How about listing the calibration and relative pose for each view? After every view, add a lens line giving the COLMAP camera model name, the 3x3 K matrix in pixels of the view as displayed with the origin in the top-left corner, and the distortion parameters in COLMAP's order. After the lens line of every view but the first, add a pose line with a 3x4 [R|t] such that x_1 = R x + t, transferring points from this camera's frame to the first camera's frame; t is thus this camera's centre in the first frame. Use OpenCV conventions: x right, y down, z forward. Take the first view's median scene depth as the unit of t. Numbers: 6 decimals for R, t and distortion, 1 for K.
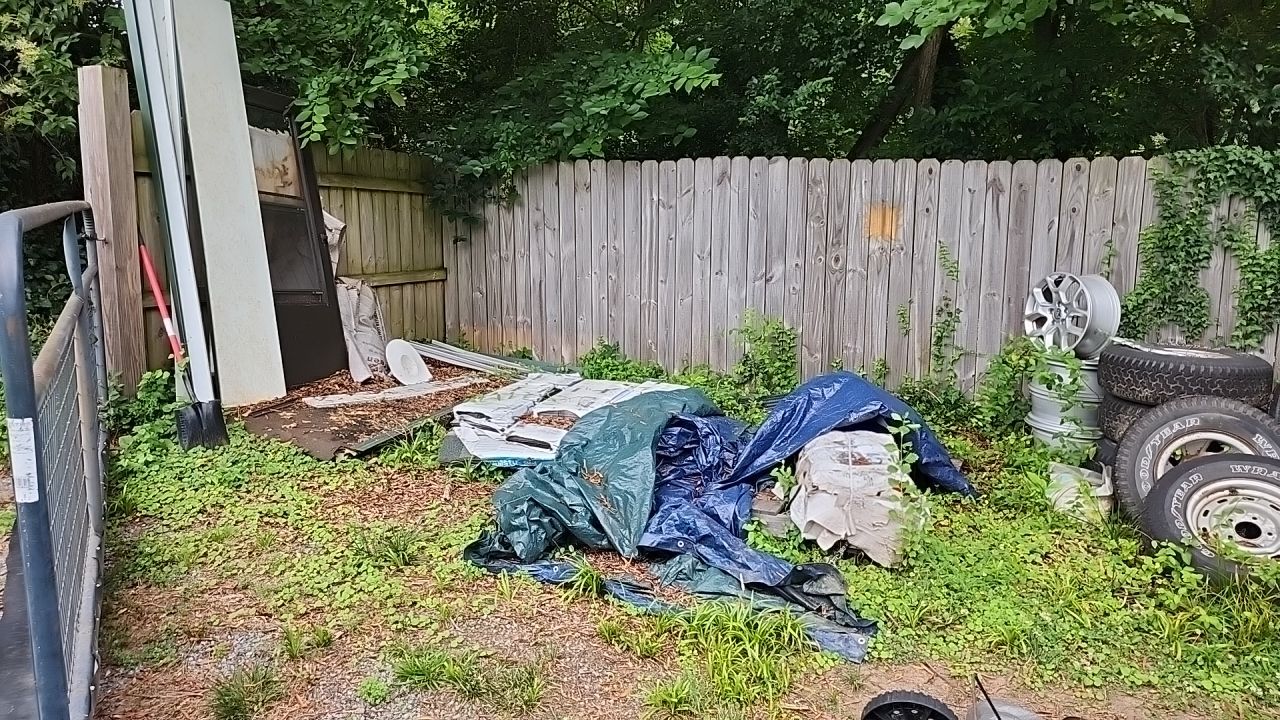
lens RADIAL K [[860.8, 0, 642.4], [0, 860.8, 343.7], [0, 0, 1]] dist [0.087230, -0.067512]
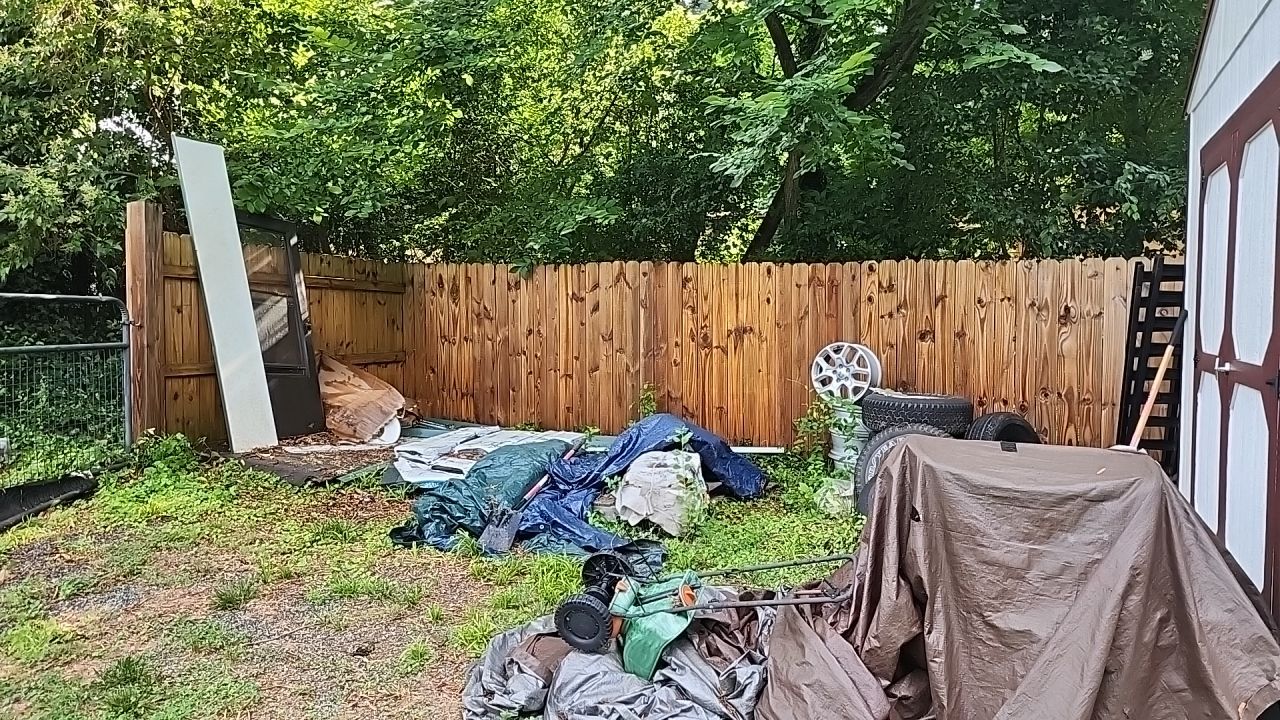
lens RADIAL K [[860.8, 0, 642.4], [0, 860.8, 343.7], [0, 0, 1]] dist [0.087230, -0.067512]
pose [[0.999930, -0.009877, 0.006585, 0.163809], [0.010562, 0.993465, -0.113652, 0.073657], [-0.005419, 0.113713, 0.993499, -0.368253]]
